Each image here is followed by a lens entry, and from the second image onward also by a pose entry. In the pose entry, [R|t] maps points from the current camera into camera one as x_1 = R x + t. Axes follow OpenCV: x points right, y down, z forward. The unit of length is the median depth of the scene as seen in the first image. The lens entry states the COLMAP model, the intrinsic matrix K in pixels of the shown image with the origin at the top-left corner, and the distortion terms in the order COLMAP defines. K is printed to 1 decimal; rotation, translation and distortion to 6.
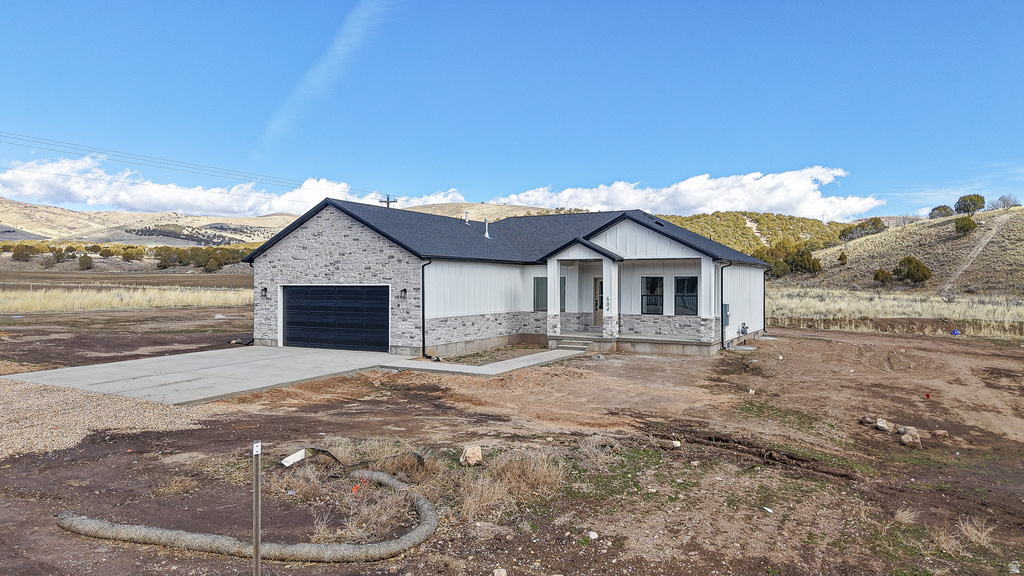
lens RADIAL K [[683.7, 0, 512.0], [0, 683.7, 288.0], [0, 0, 1]] dist [0.063725, -0.079638]
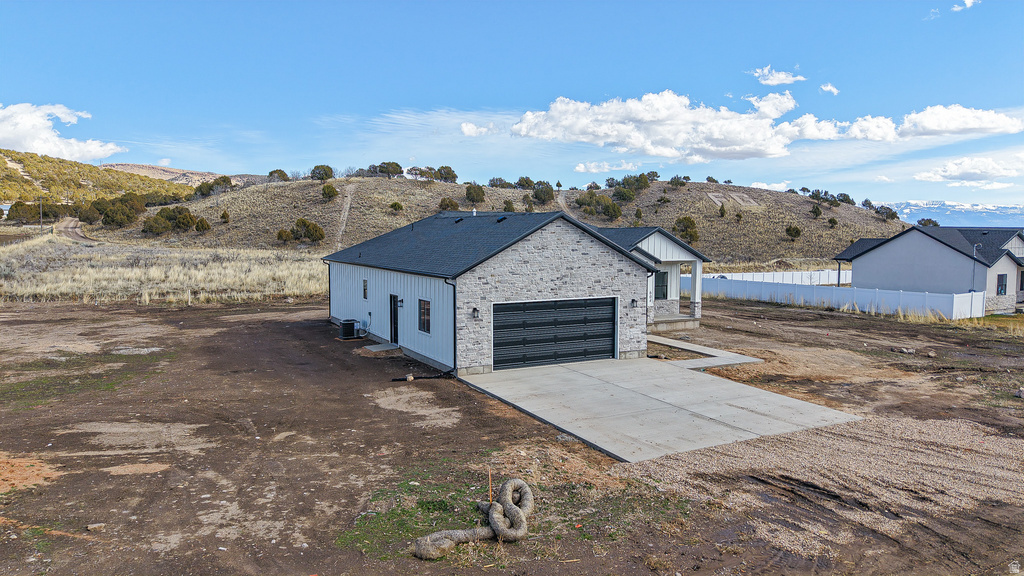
lens RADIAL K [[685.0, 0, 512.0], [0, 685.0, 288.0], [0, 0, 1]] dist [0.041921, -0.047626]
pose [[0.554364, -0.068185, 0.829477, -1.074604], [0.007376, 0.997002, 0.077026, -0.093973], [-0.832242, -0.036582, 0.553205, 0.499138]]
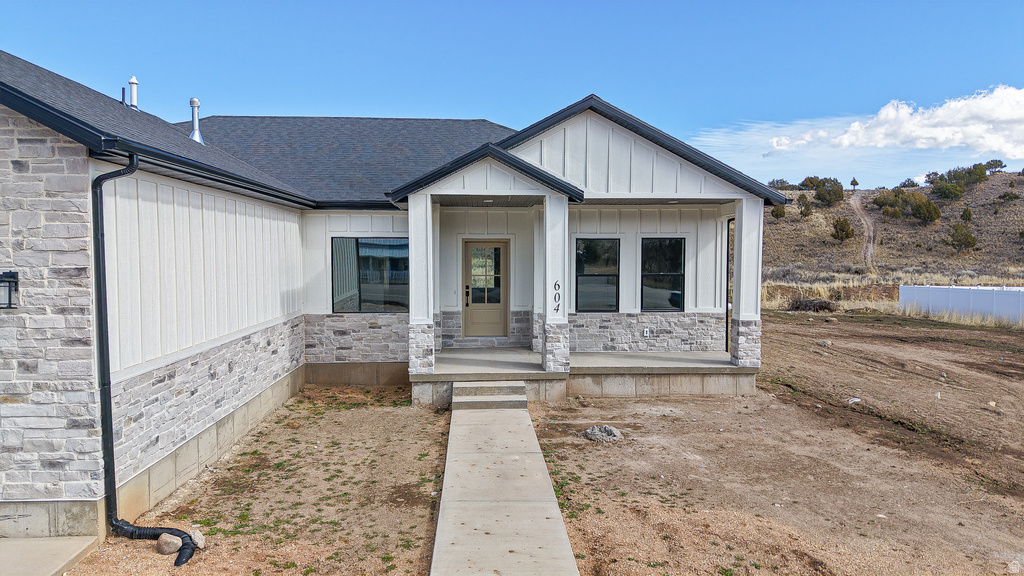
lens RADIAL K [[683.7, 0, 512.0], [0, 683.7, 288.0], [0, 0, 1]] dist [0.063725, -0.079638]
pose [[0.844650, -0.029091, 0.534527, -0.124309], [0.005414, 0.998935, 0.045811, -0.003280], [-0.535291, -0.035800, 0.843909, 0.628682]]
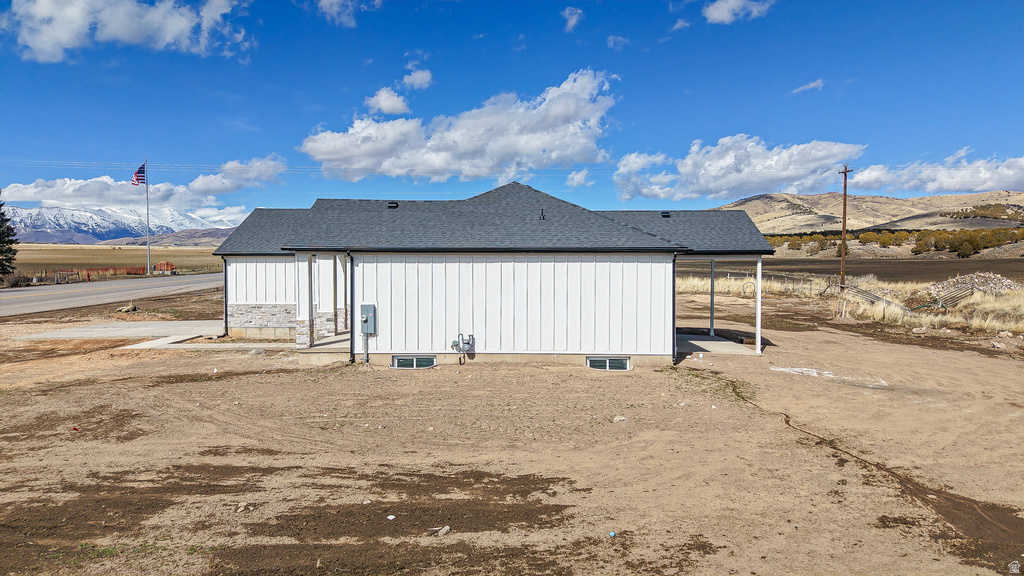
lens RADIAL K [[683.7, 0, 512.0], [0, 683.7, 288.0], [0, 0, 1]] dist [0.063725, -0.079638]
pose [[0.473693, 0.026526, -0.880290, 1.089916], [-0.008025, 0.999635, 0.025803, -0.018475], [0.880653, -0.005159, 0.473733, 0.777931]]
